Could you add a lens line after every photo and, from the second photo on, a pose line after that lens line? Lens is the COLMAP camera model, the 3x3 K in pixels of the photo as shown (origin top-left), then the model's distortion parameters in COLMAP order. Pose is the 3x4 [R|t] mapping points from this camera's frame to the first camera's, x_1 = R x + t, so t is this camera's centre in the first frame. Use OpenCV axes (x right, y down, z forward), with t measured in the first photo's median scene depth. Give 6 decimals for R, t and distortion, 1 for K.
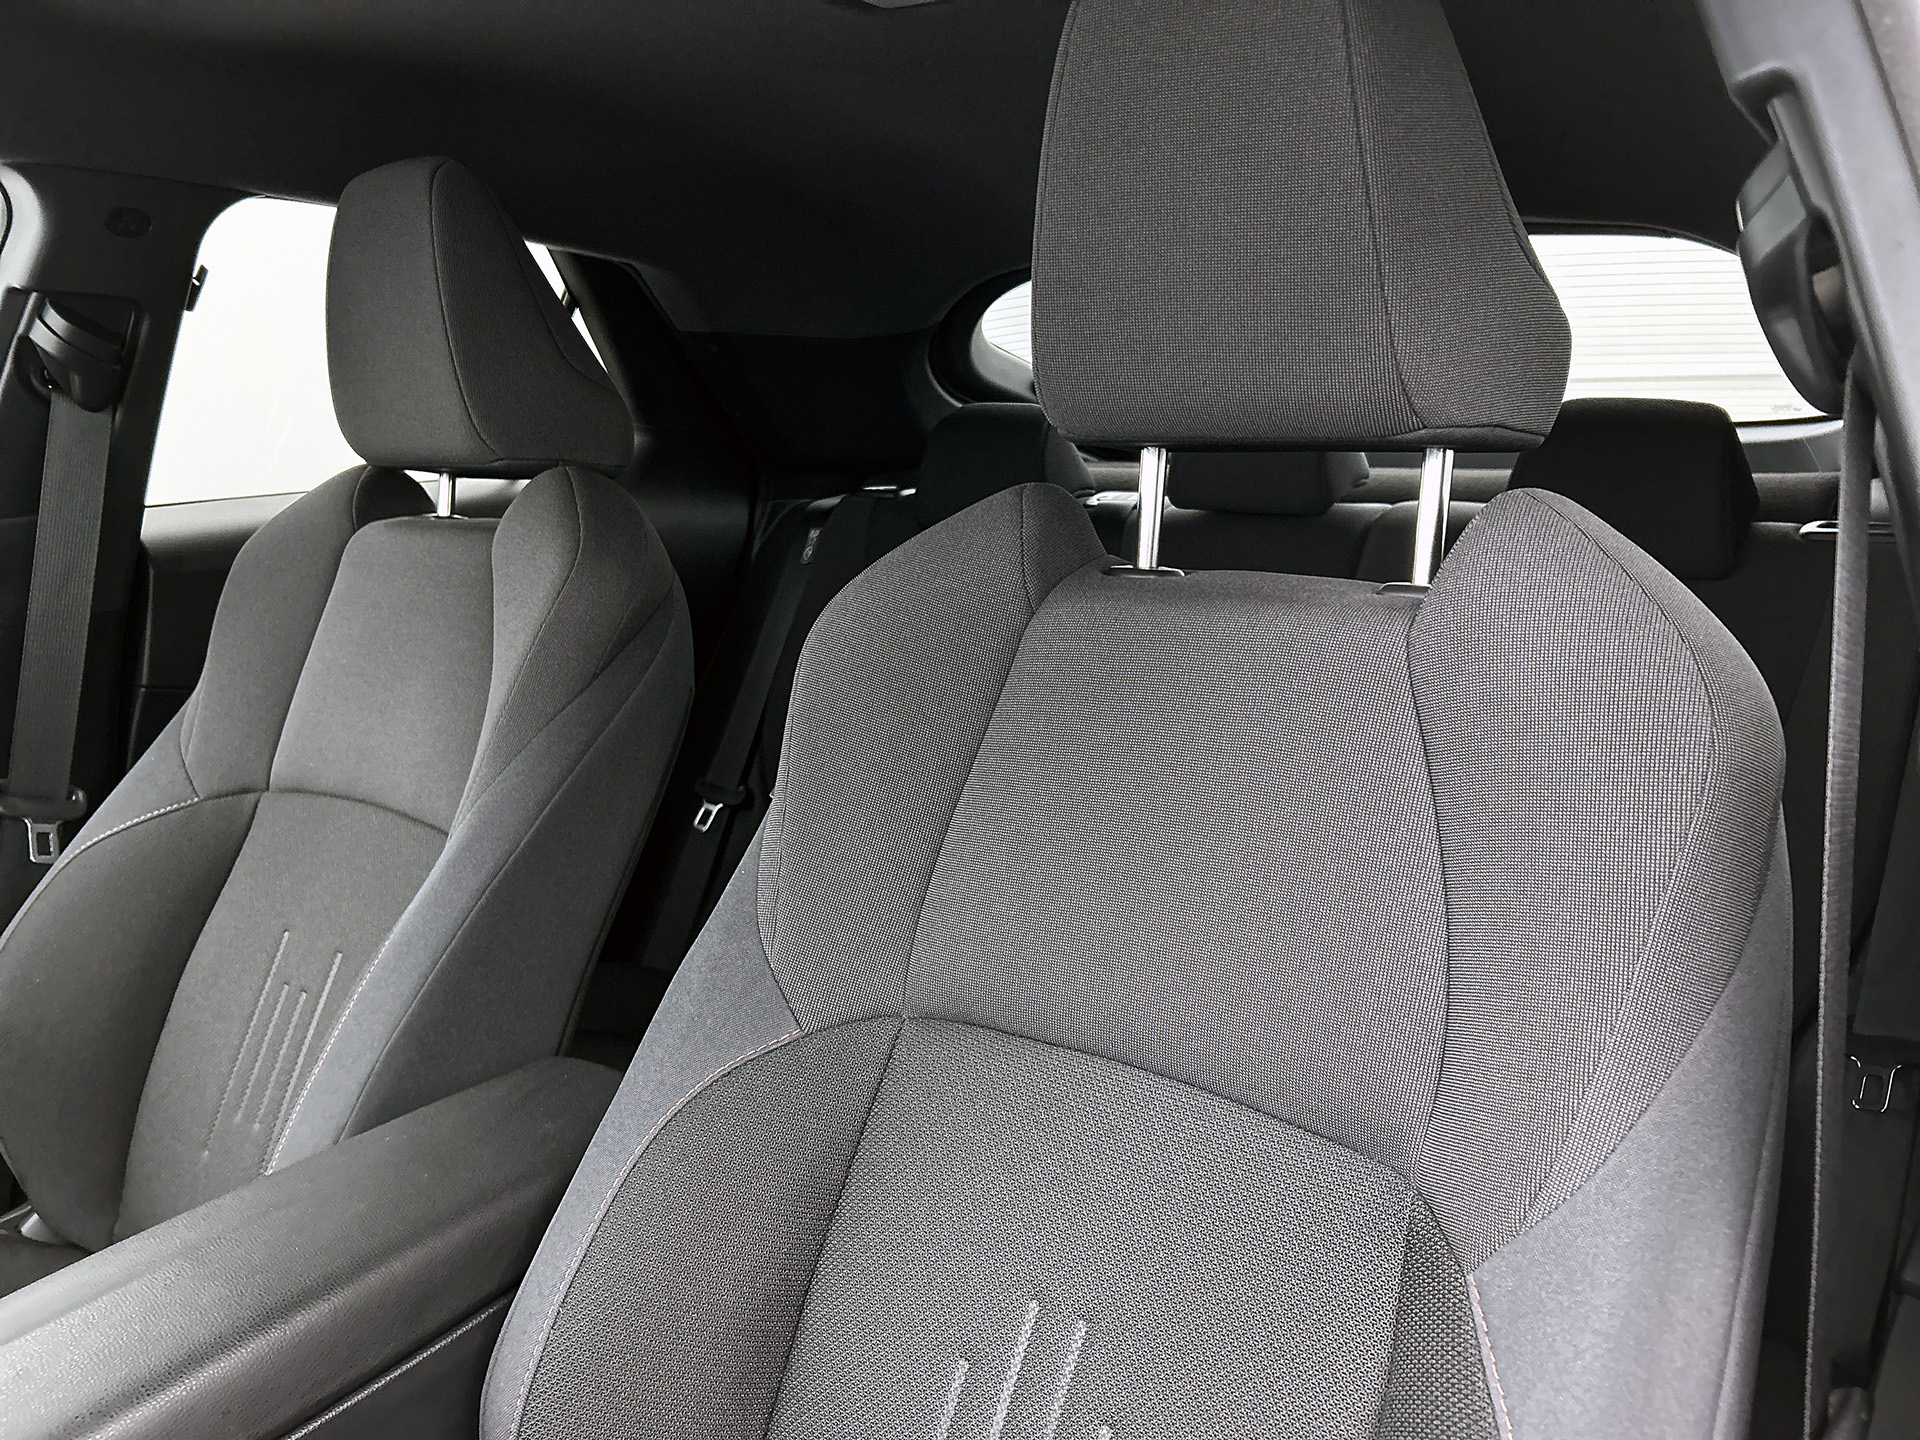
lens RADIAL K [[1474.3, 0, 963.6], [0, 1474.3, 713.8], [0, 0, 1]] dist [0.046812, -0.040704]
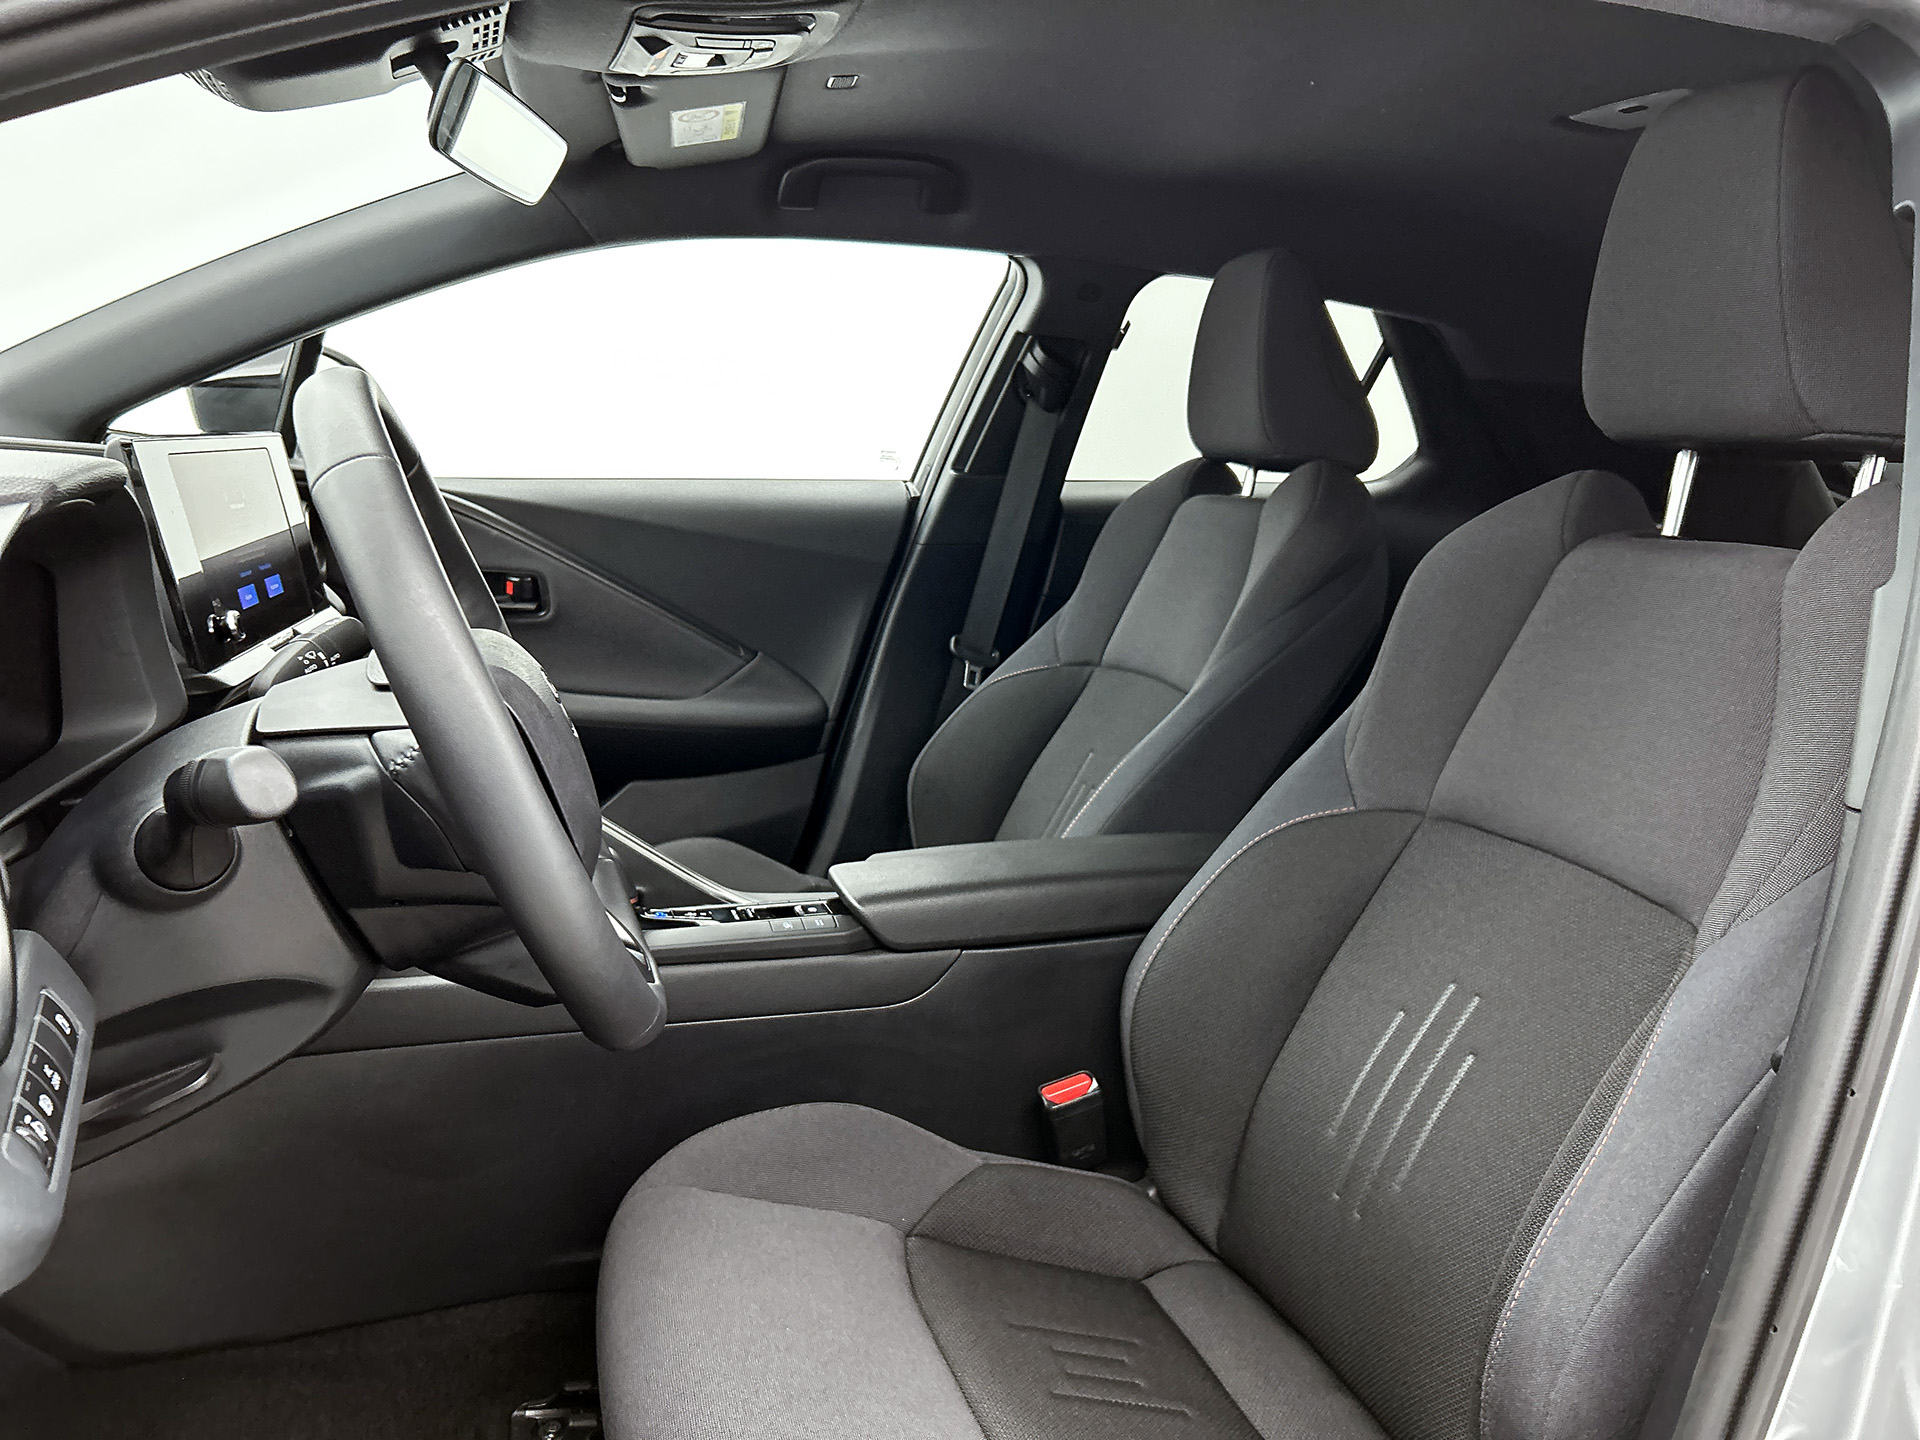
lens RADIAL K [[1474.3, 0, 959.6], [0, 1474.3, 728.6], [0, 0, 1]] dist [0.046812, -0.040704]
pose [[0.828196, 0.164999, -0.535600, 0.226900], [-0.182746, 0.982952, 0.020233, 0.110688], [0.529807, 0.081122, 0.844230, -0.335527]]
